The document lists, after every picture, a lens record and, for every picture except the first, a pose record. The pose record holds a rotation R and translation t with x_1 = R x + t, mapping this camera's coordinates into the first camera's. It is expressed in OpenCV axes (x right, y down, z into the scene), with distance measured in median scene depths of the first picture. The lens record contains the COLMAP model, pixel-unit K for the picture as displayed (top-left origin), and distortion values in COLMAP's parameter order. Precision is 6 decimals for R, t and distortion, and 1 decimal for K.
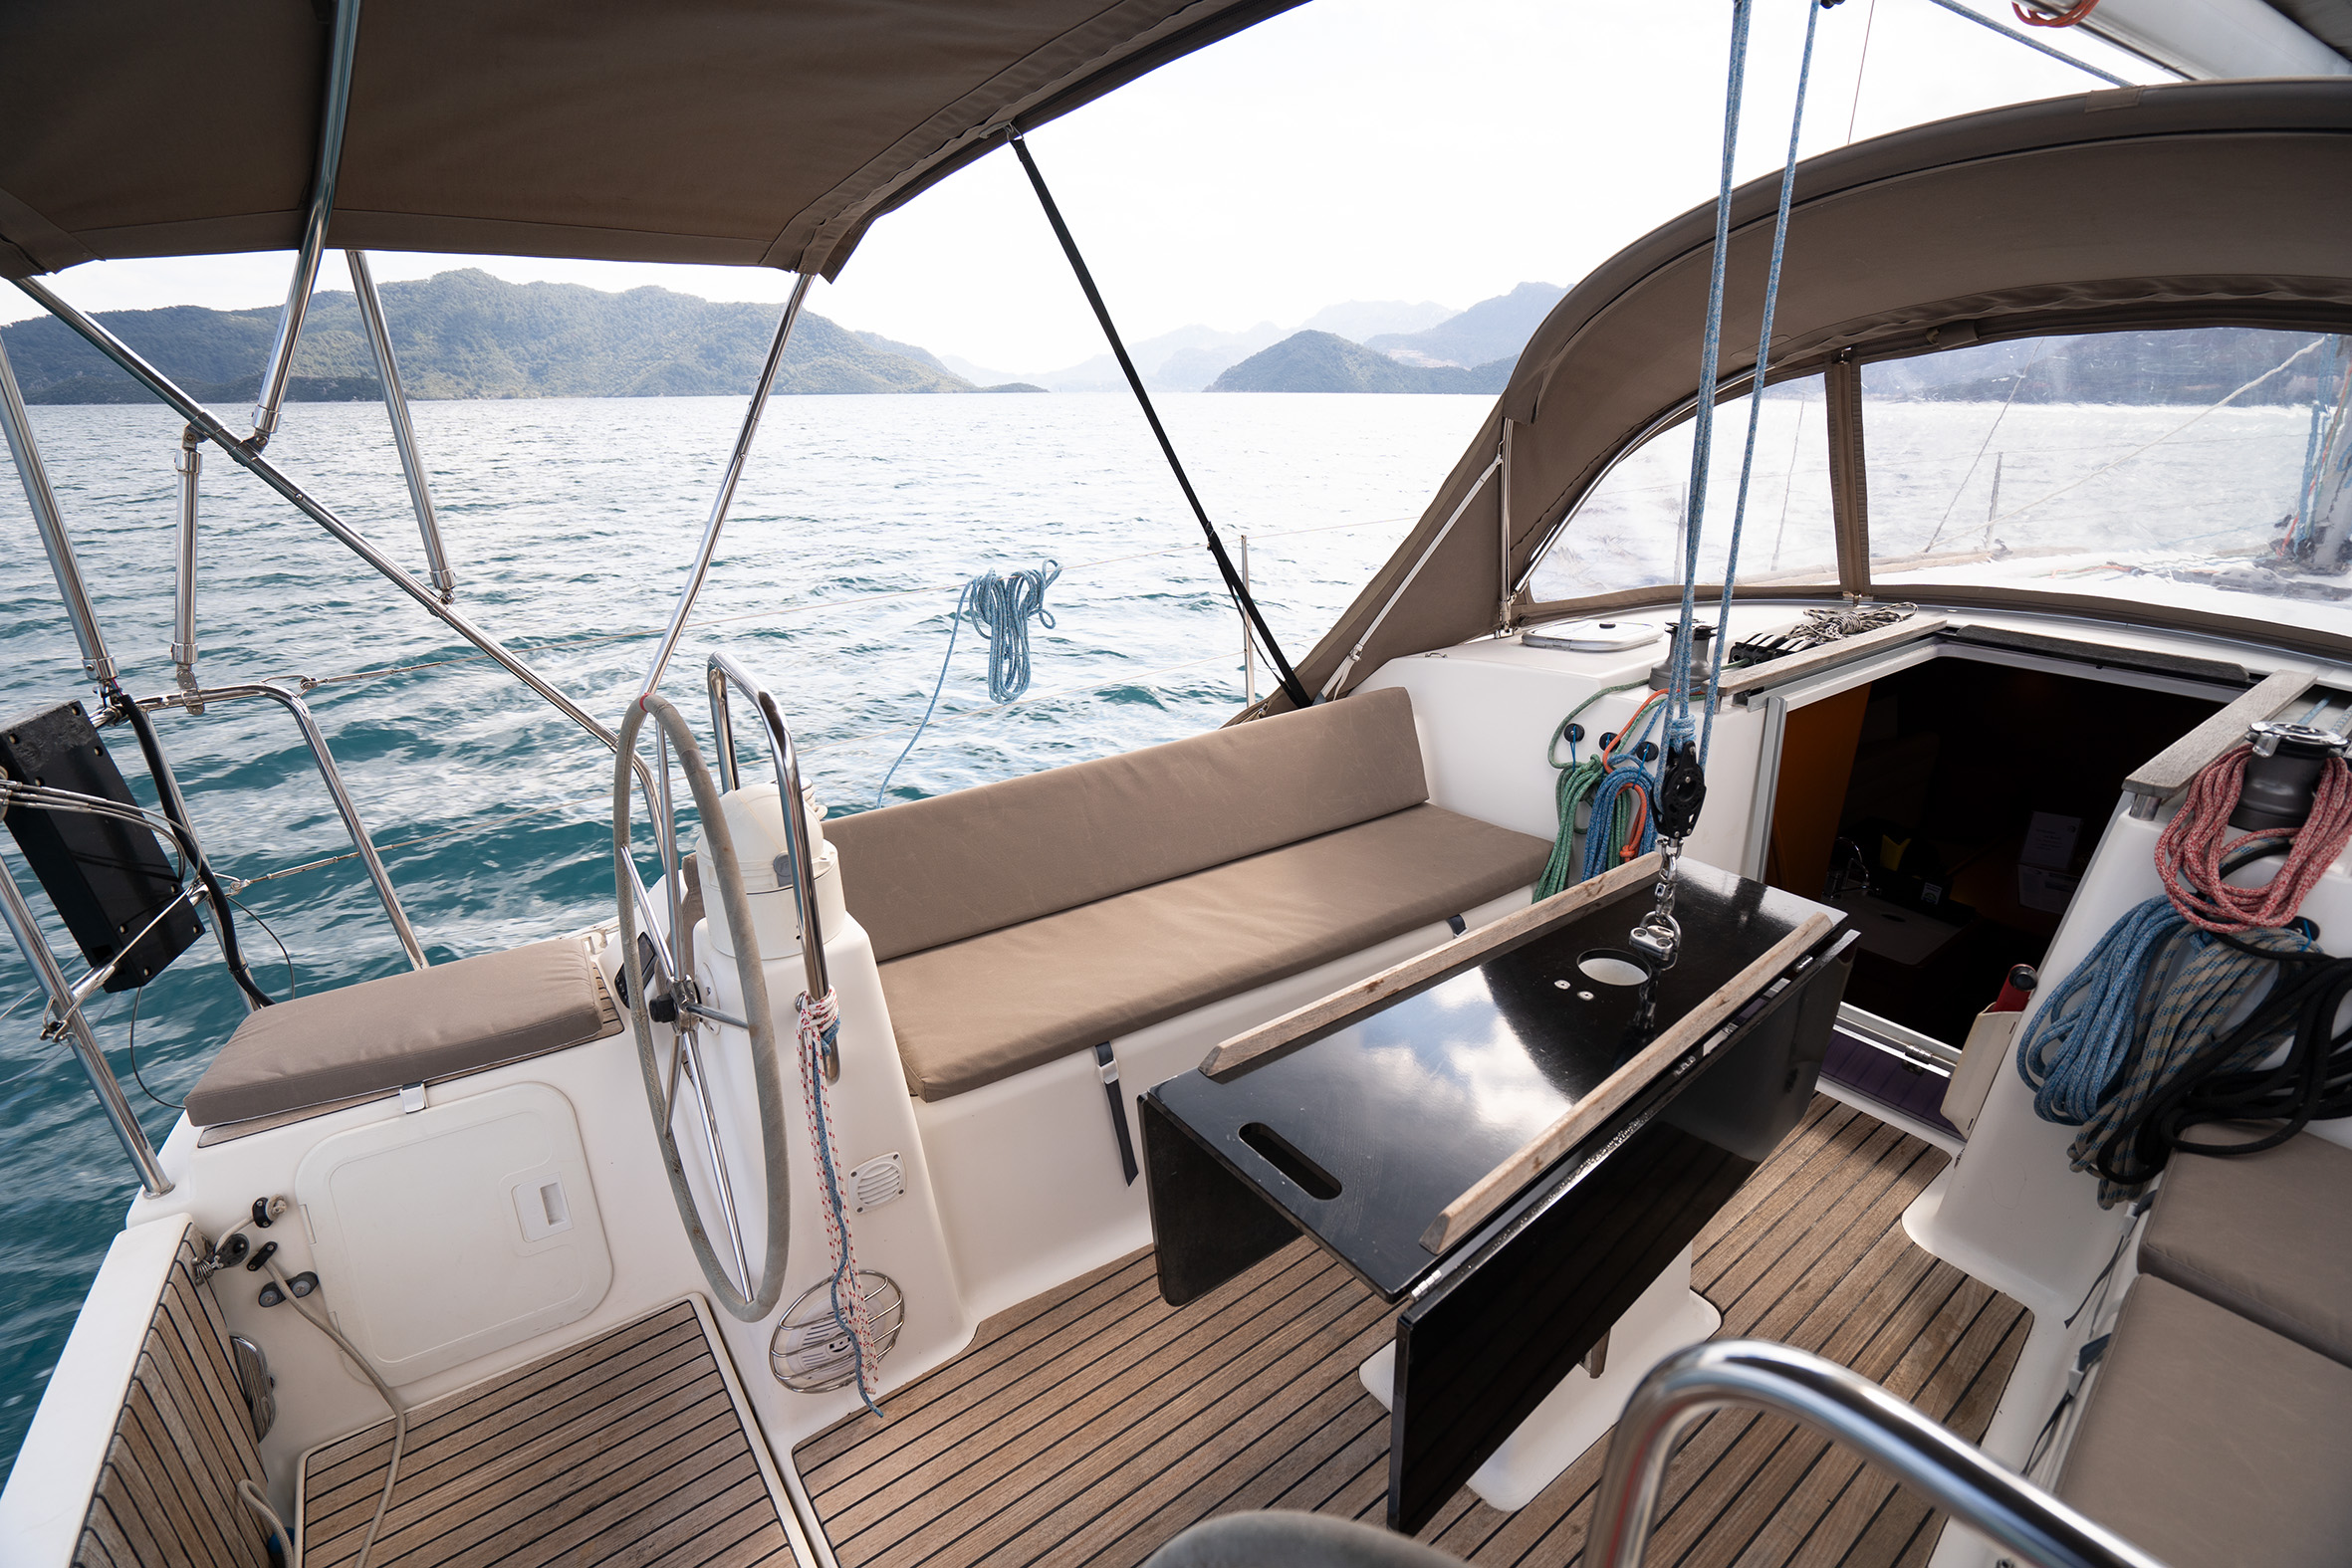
lens RADIAL K [[1078.1, 0, 1169.7], [0, 1078.1, 789.4], [0, 0, 1]] dist [-0.065338, 0.024788]
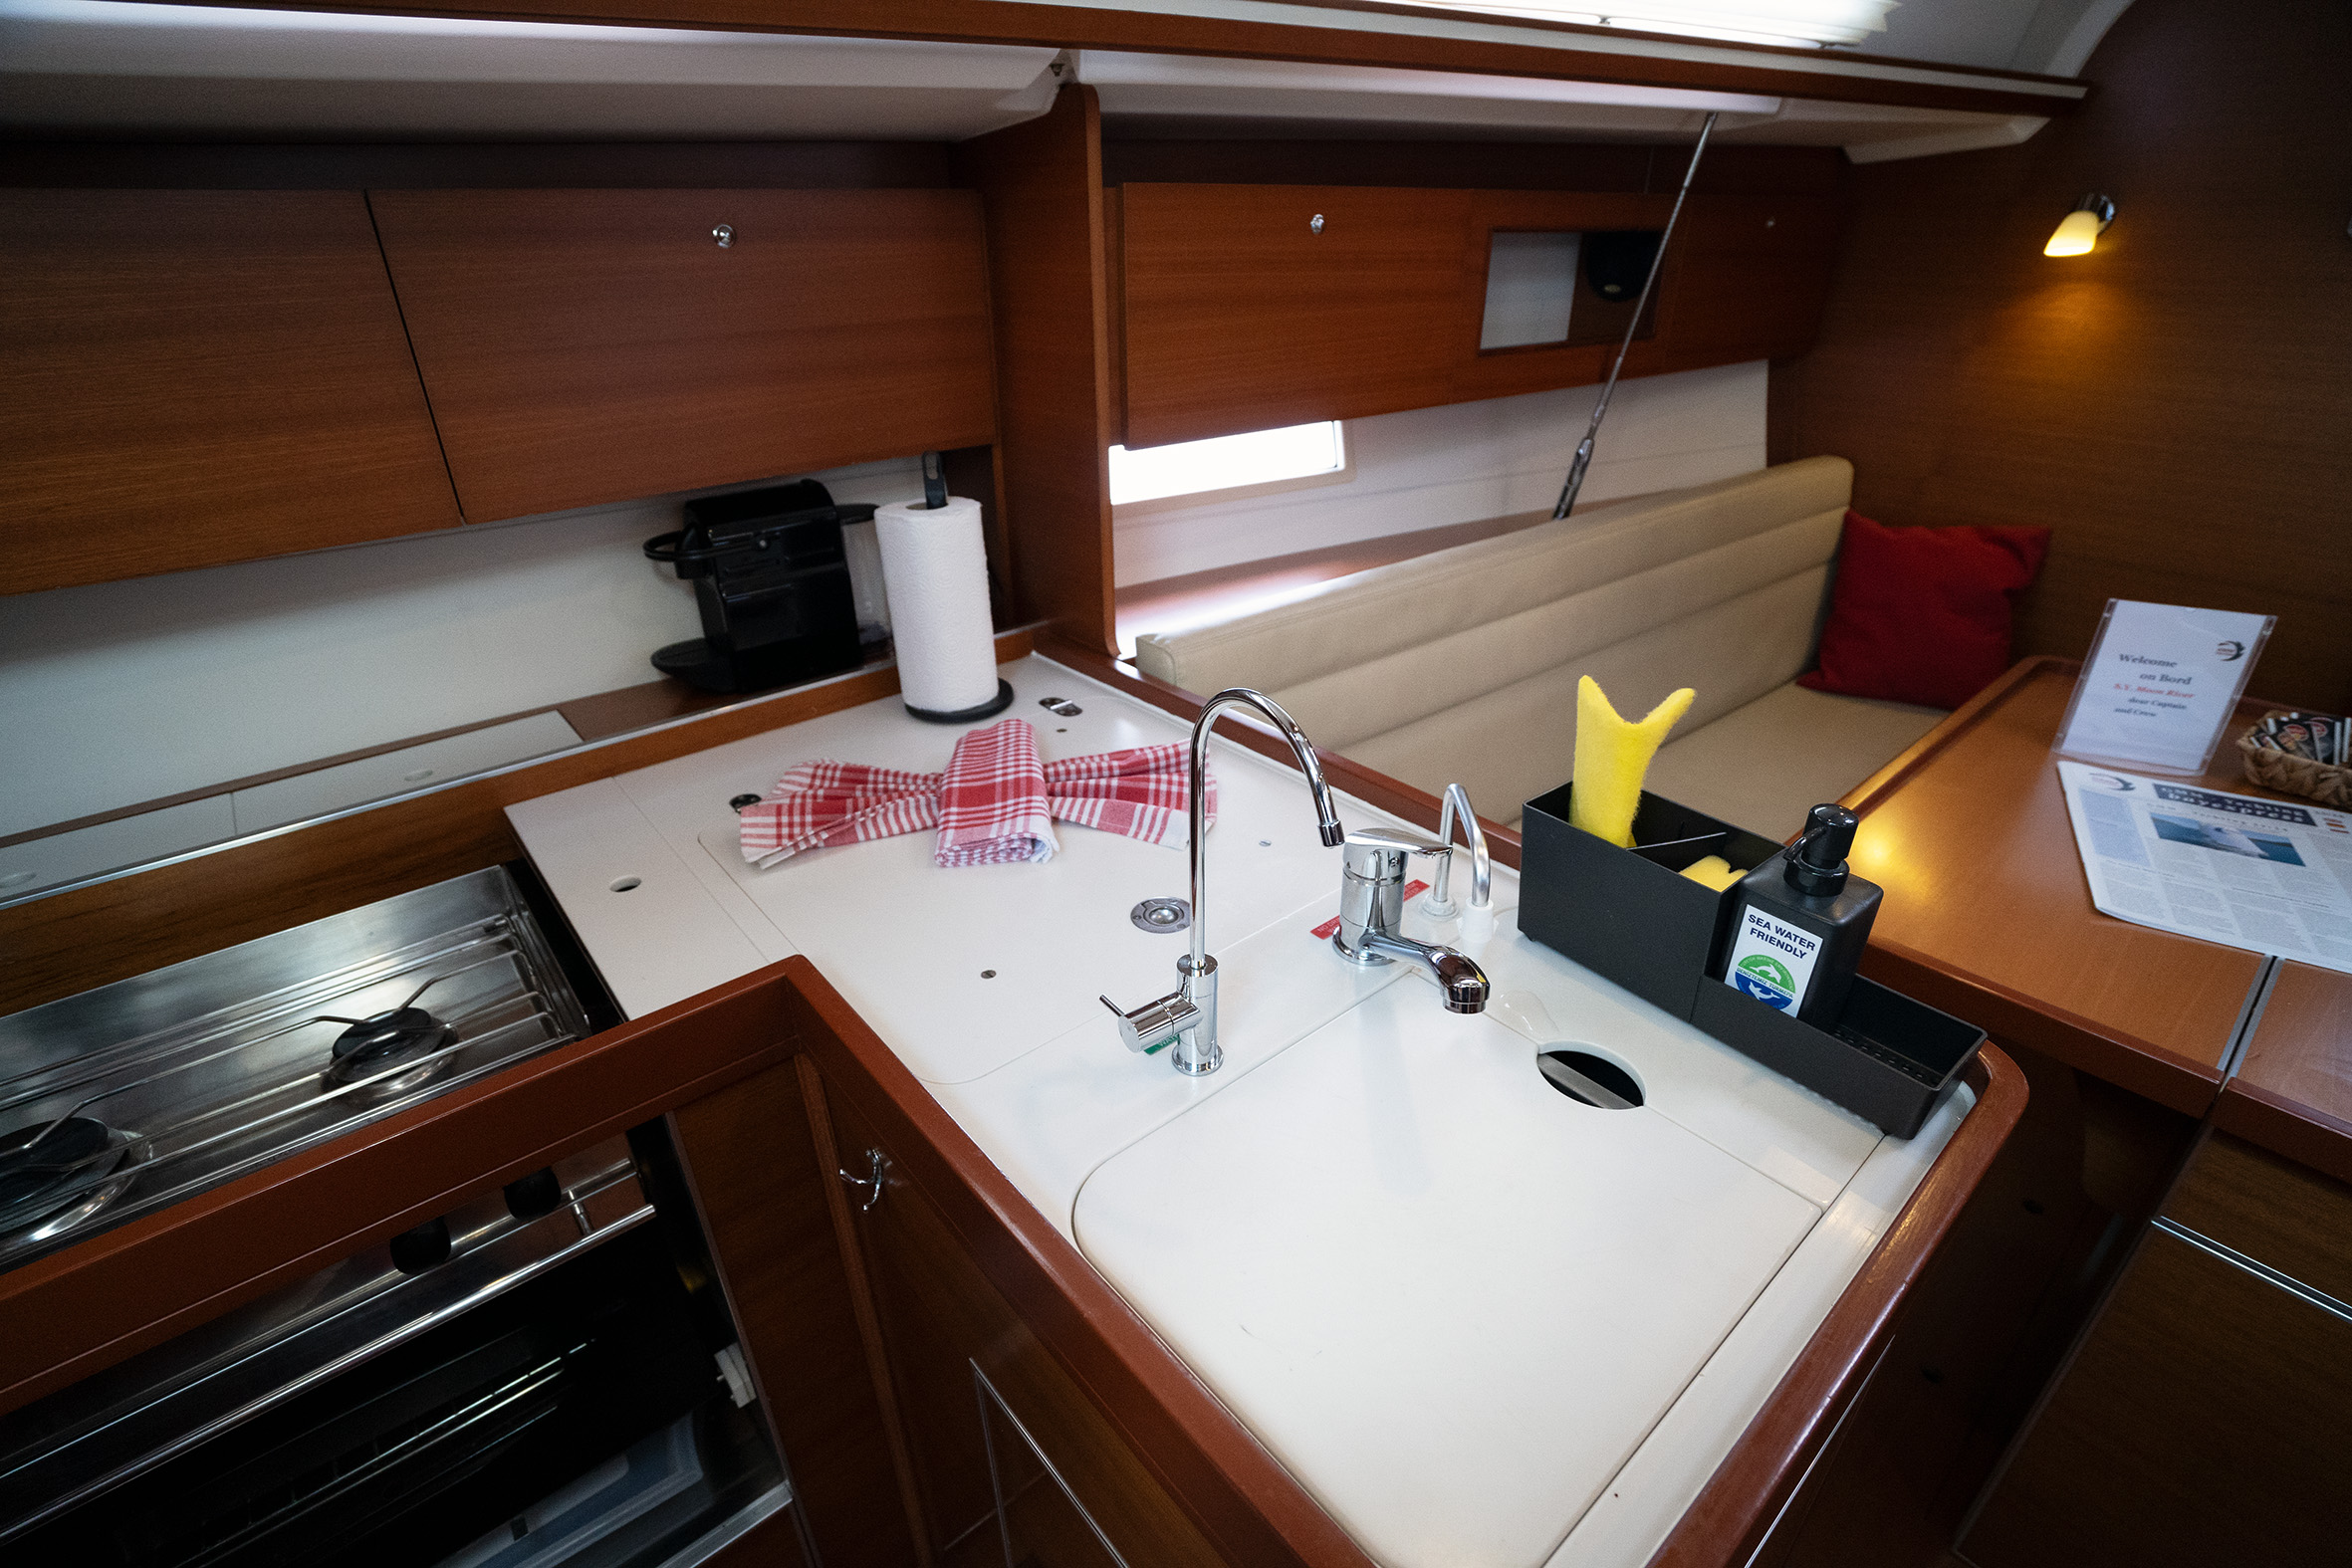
lens RADIAL K [[1078.1, 0, 1169.7], [0, 1078.1, 789.4], [0, 0, 1]] dist [-0.065338, 0.024788]
pose [[0.998117, -0.033826, 0.051168, 0.886832], [0.027870, 0.993212, 0.112931, 0.060138], [-0.054641, -0.111293, 0.992284, 1.192071]]
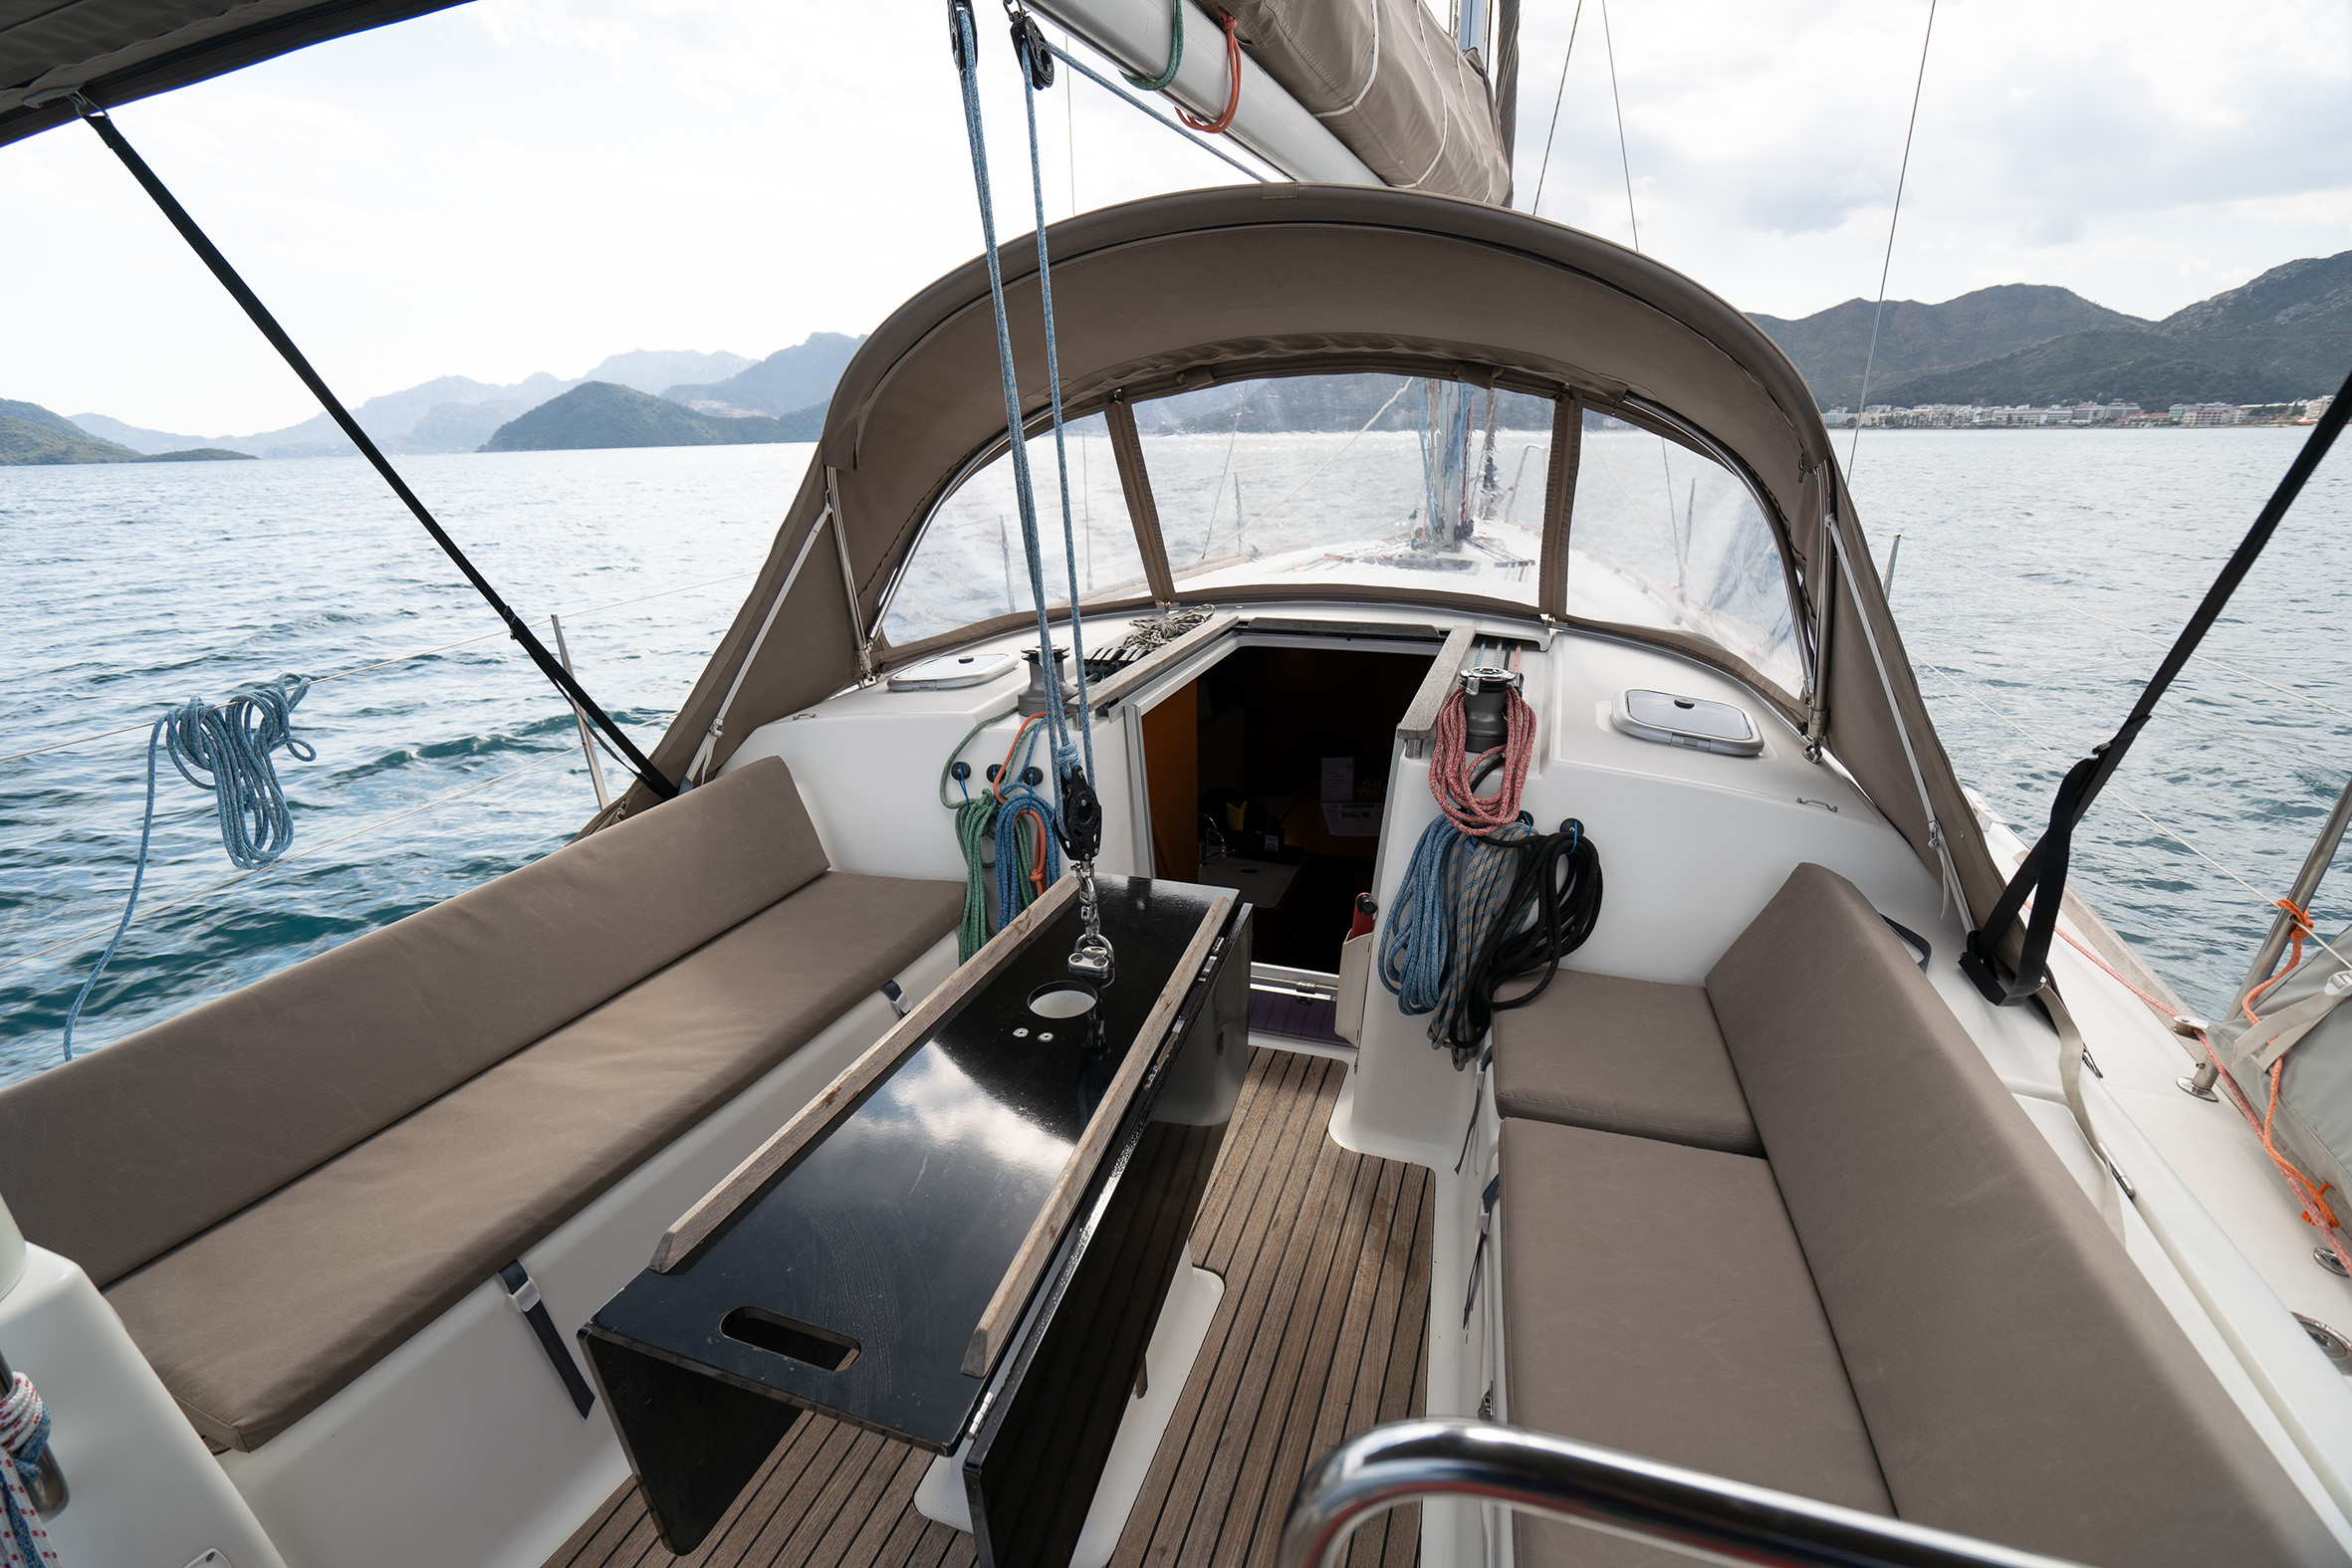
lens RADIAL K [[1078.1, 0, 1169.7], [0, 1078.1, 789.4], [0, 0, 1]] dist [-0.065338, 0.024788]
pose [[0.825236, -0.191526, 0.531323, -0.001315], [0.211891, 0.977021, 0.023085, -0.018731], [-0.523535, 0.093532, 0.846855, 0.041990]]
